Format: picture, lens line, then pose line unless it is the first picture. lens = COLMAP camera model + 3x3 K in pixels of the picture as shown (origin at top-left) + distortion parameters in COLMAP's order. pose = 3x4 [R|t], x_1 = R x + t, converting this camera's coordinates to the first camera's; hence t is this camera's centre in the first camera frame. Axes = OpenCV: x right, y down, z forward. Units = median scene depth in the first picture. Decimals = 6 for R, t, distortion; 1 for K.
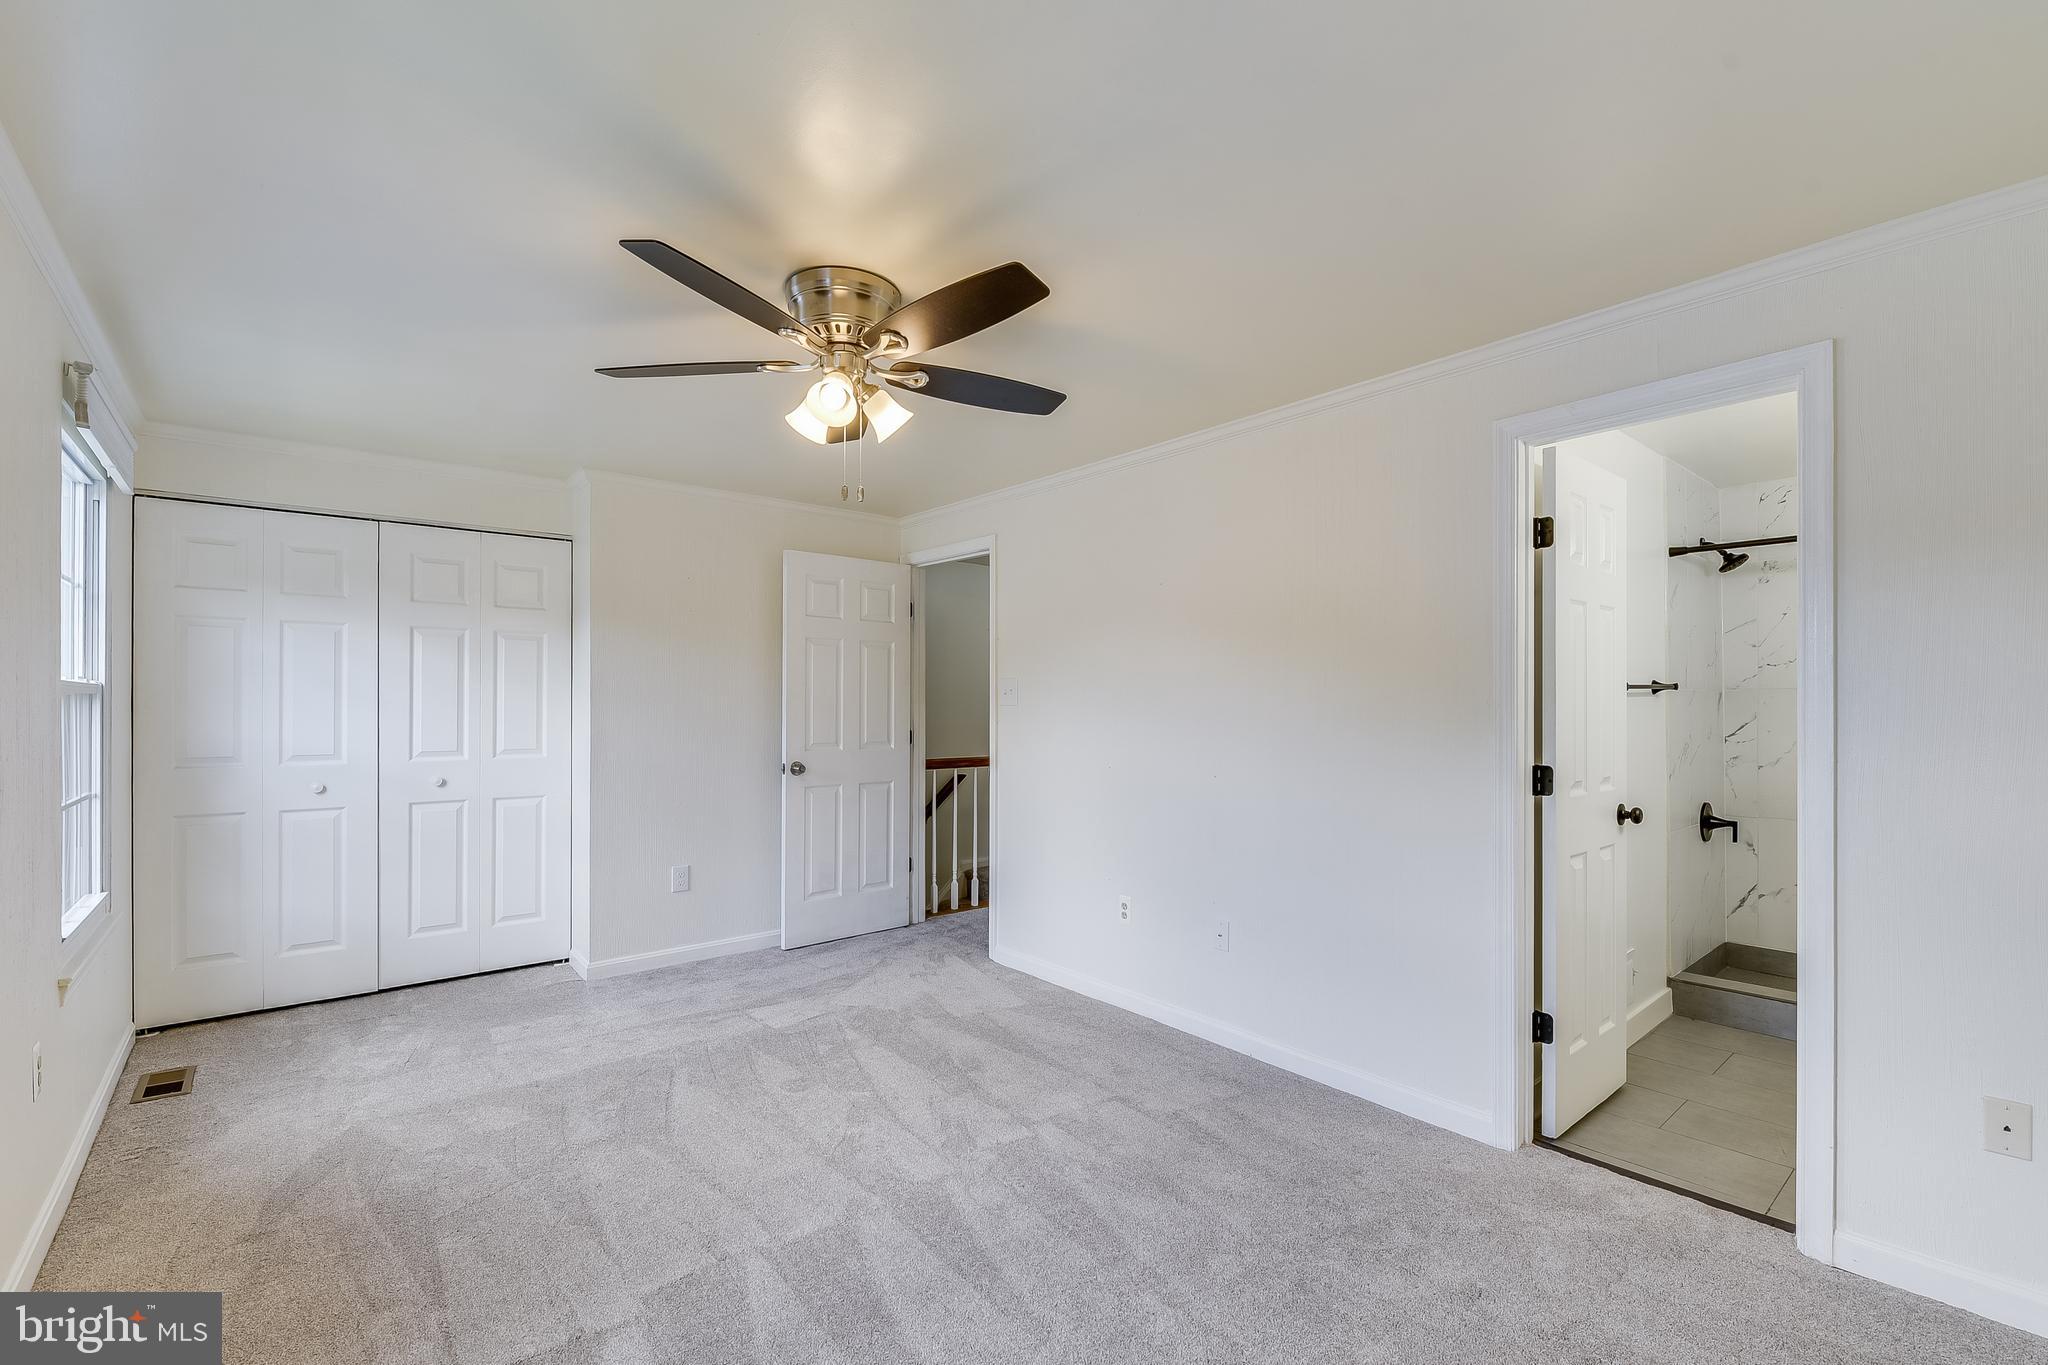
lens RADIAL K [[891.0, 0, 1024.0], [0, 891.0, 700.1], [0, 0, 1]] dist [-0.002167, -0.000717]
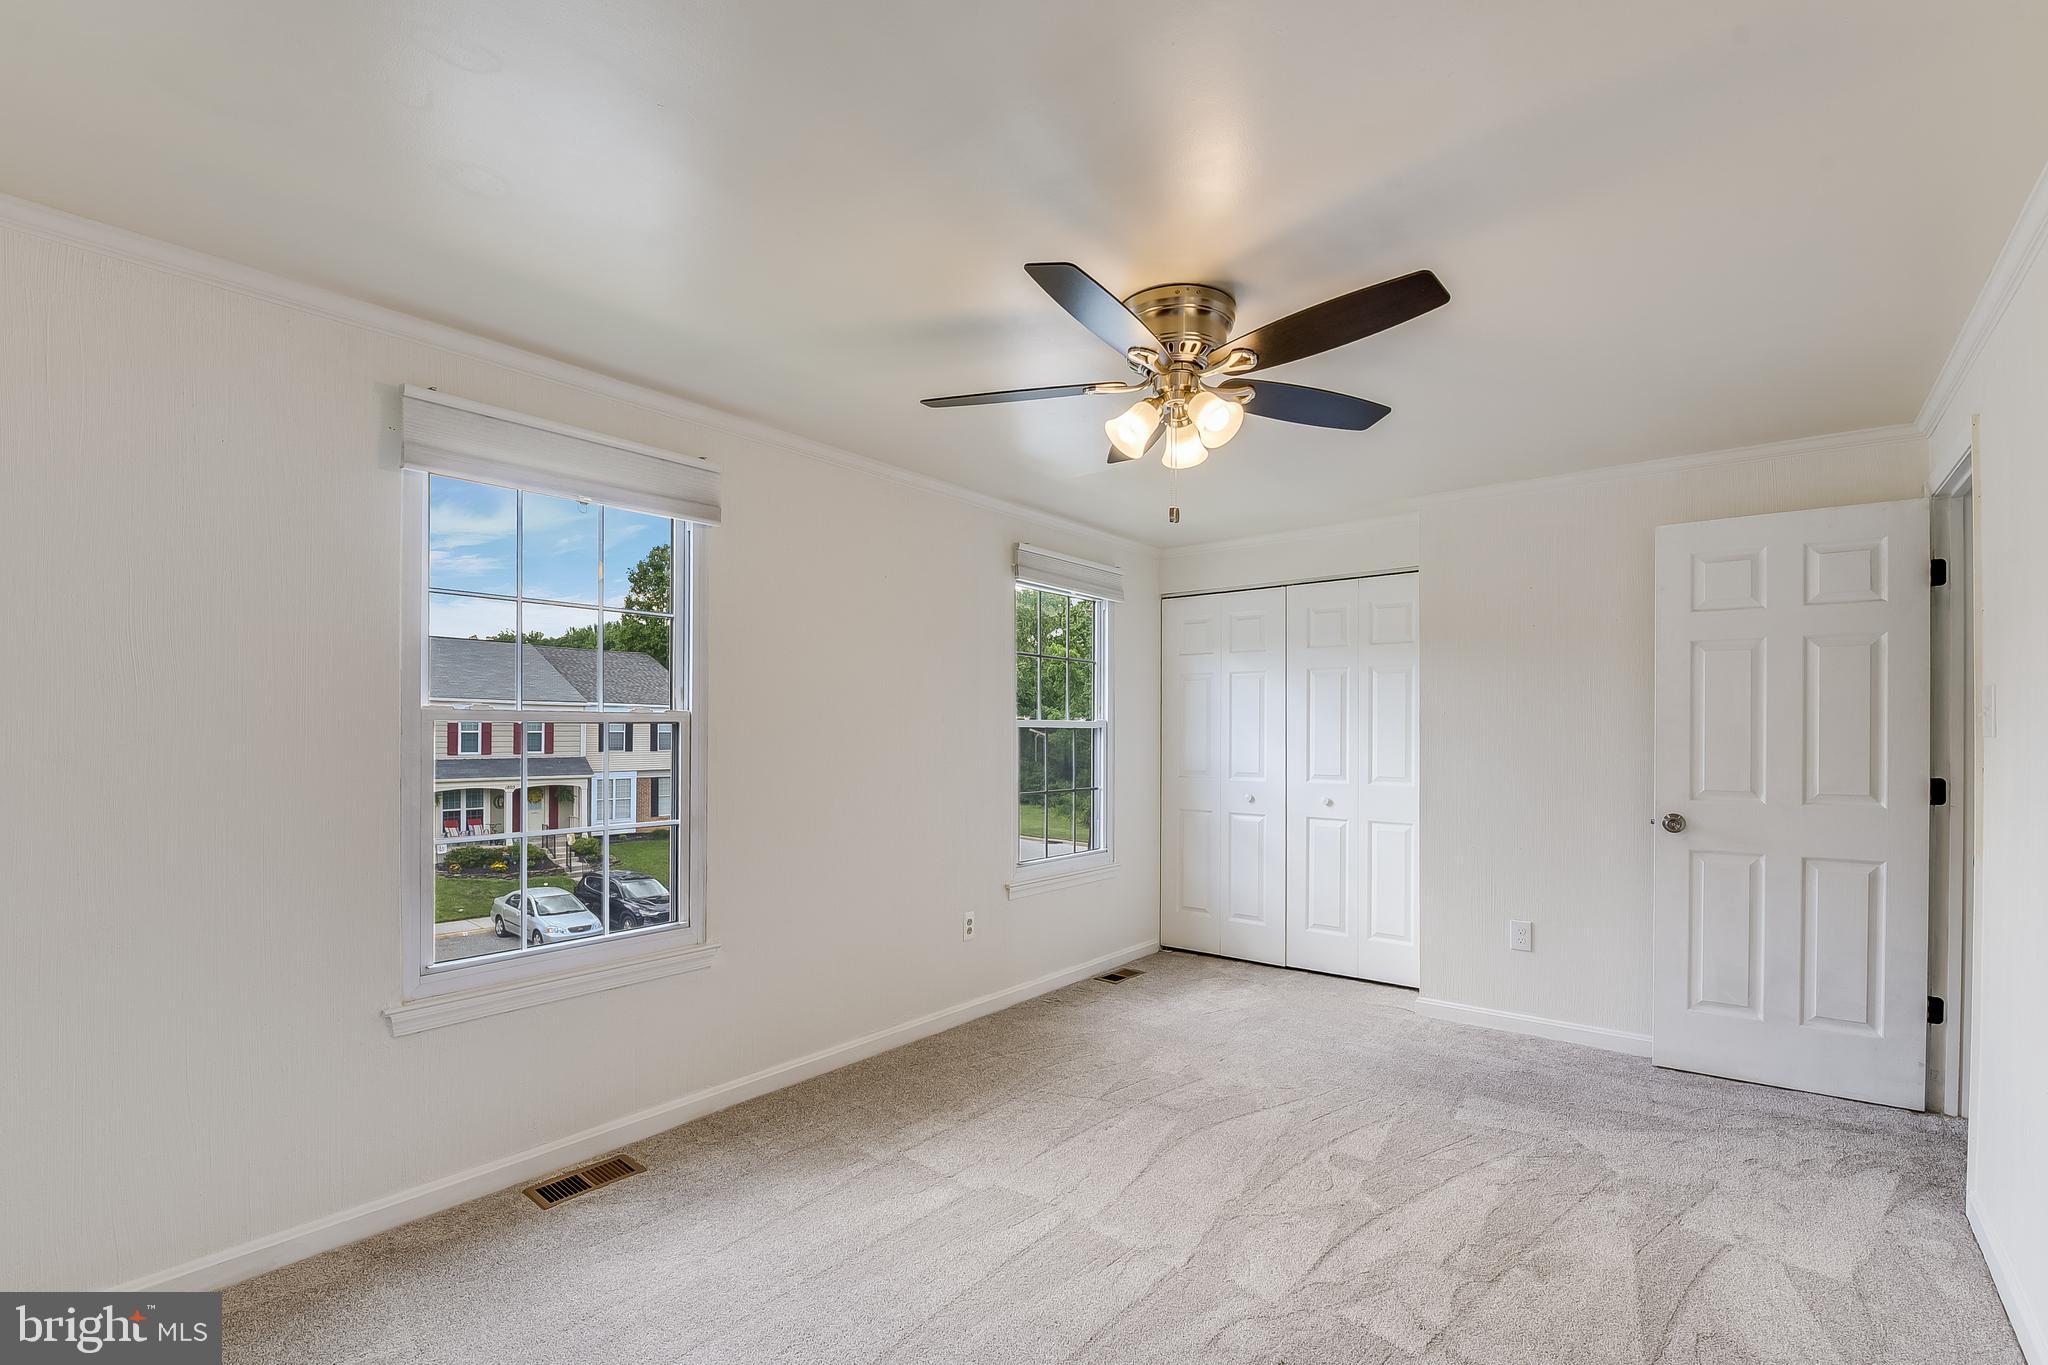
lens RADIAL K [[937.3, 0, 1021.7], [0, 937.3, 734.5], [0, 0, 1]] dist [0.000332, -0.012095]
pose [[0.172343, 0.000230, -0.985037, 0.451089], [0.003659, 0.999993, 0.000873, 0.002249], [0.985030, -0.003755, 0.172341, 0.384359]]
